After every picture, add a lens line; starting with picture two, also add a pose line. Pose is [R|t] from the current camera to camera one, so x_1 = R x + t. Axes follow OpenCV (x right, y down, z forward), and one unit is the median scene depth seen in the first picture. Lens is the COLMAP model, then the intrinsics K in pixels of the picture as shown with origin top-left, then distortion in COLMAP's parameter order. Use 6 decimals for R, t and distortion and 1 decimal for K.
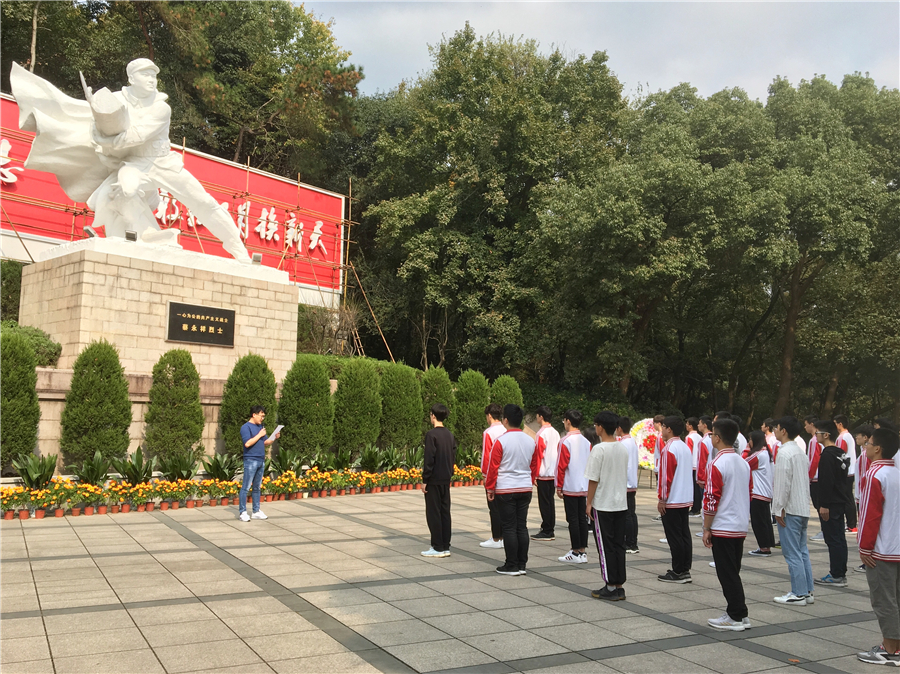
lens RADIAL K [[772.4, 0, 445.9], [0, 772.4, 350.4], [0, 0, 1]] dist [0.048802, -0.005885]
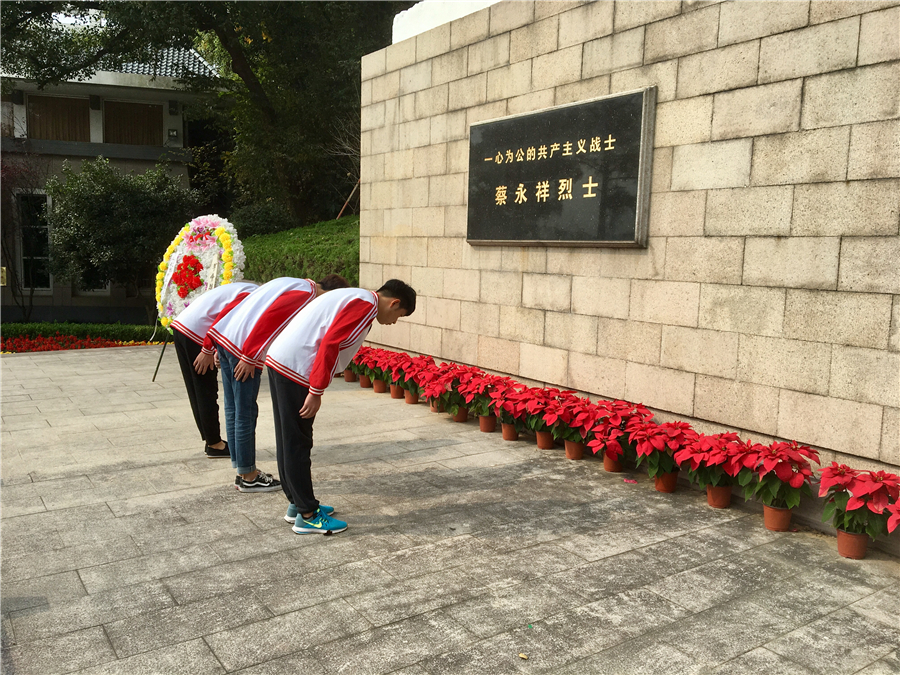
lens RADIAL K [[772.4, 0, 445.9], [0, 772.4, 350.9], [0, 0, 1]] dist [0.048802, -0.005885]
pose [[-0.256498, 0.106735, -0.960633, -0.014406], [0.061179, 0.993684, 0.094072, 0.002330], [0.964607, -0.034641, -0.261408, 1.009613]]
